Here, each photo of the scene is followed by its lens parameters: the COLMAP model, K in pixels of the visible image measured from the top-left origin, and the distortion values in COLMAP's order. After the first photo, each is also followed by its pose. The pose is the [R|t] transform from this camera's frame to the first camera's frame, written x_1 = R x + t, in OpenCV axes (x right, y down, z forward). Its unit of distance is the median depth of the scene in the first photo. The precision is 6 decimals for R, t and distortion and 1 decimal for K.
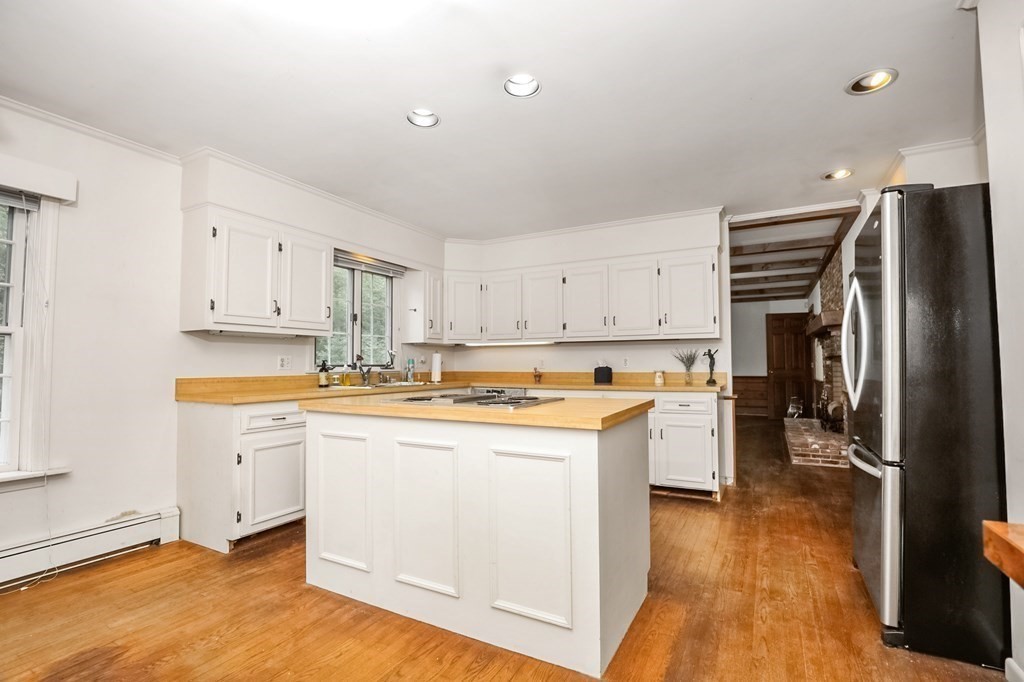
lens RADIAL K [[468.6, 0, 517.5], [0, 468.6, 344.6], [0, 0, 1]] dist [-0.045487, 0.007777]
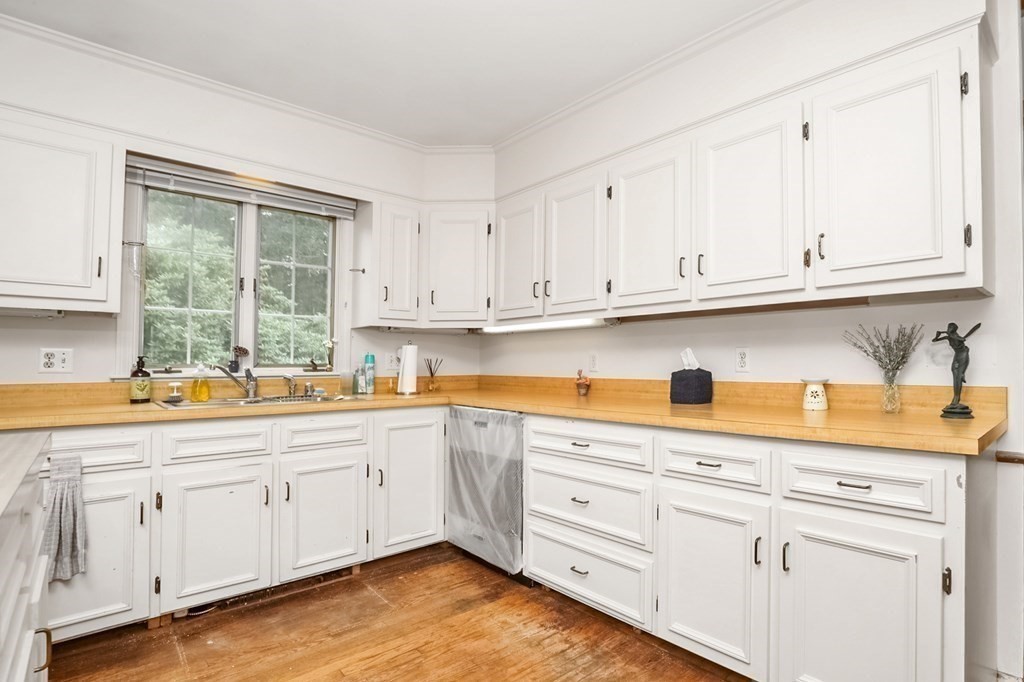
lens RADIAL K [[512.1, 0, 567.2], [0, 512.1, 356.7], [0, 0, 1]] dist [-0.026018, 0.000246]
pose [[0.950354, -0.002630, -0.311159, 0.234340], [0.011637, 0.999565, 0.027093, 0.020433], [0.310953, -0.029369, 0.949972, 0.499956]]
